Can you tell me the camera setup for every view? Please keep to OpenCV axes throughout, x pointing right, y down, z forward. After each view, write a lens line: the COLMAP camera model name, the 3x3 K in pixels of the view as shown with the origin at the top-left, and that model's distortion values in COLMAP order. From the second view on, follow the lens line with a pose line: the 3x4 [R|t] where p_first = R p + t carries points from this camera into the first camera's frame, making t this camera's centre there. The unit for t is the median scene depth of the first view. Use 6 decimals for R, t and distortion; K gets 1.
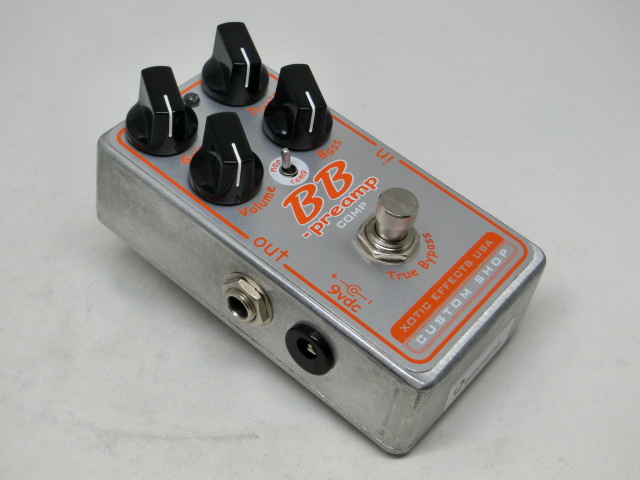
lens RADIAL K [[939.9, 0, 320.0], [0, 939.9, 240.0], [0, 0, 1]] dist [-0.055811, 0.014328]
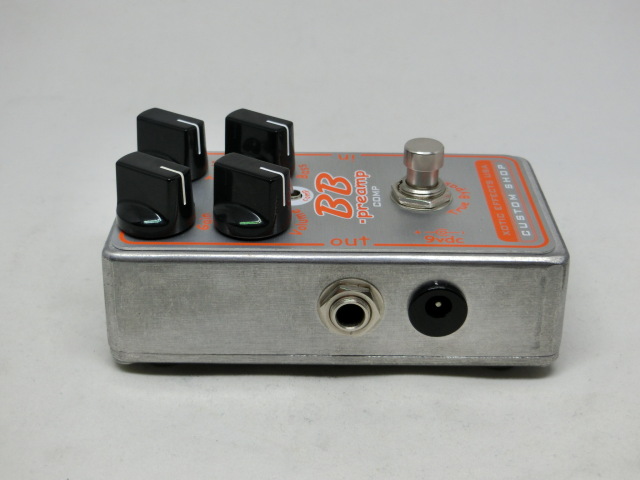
lens RADIAL K [[939.9, 0, 320.0], [0, 939.9, 240.0], [0, 0, 1]] dist [-0.055811, 0.014328]
pose [[0.768729, -0.424775, 0.478145, -0.519628], [0.546688, 0.824415, -0.146533, 0.128323], [-0.331946, 0.374040, 0.865971, 0.167336]]
